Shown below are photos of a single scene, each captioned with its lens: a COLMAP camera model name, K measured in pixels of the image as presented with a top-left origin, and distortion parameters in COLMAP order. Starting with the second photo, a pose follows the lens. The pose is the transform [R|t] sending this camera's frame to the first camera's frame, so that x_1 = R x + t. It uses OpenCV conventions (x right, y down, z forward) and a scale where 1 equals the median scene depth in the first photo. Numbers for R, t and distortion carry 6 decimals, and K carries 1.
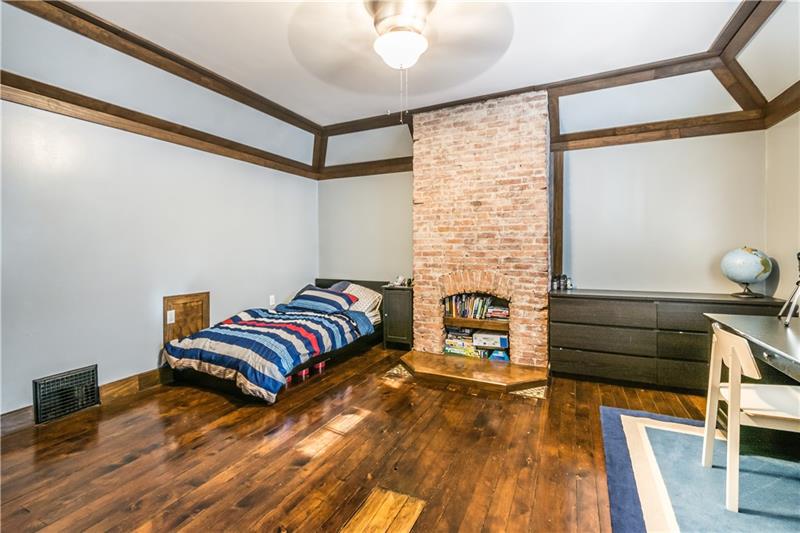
lens RADIAL K [[360.4, 0, 396.2], [0, 360.4, 248.2], [0, 0, 1]] dist [-0.001129, -0.000176]
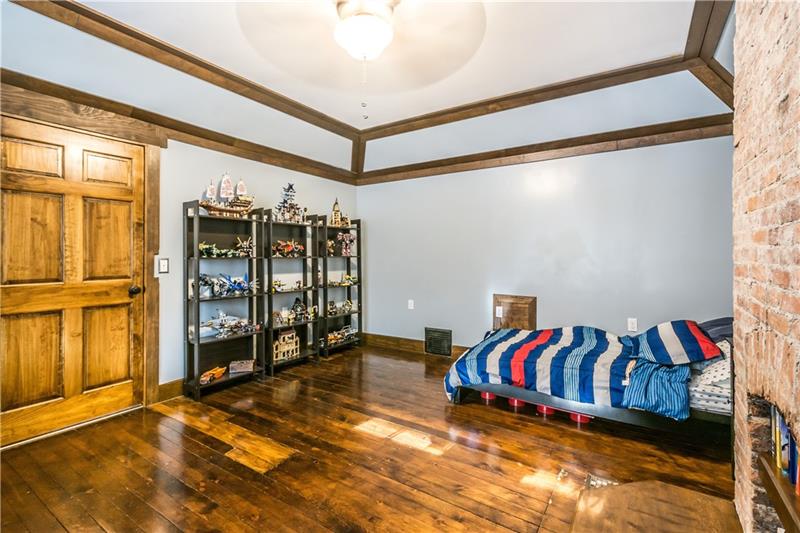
lens RADIAL K [[360.4, 0, 396.2], [0, 360.4, 248.2], [0, 0, 1]] dist [-0.001129, -0.000176]
pose [[-0.128778, -0.016159, -0.991542, 0.749368], [0.002499, 0.999859, -0.016619, -0.003733], [0.991670, -0.004618, -0.128720, 0.991411]]
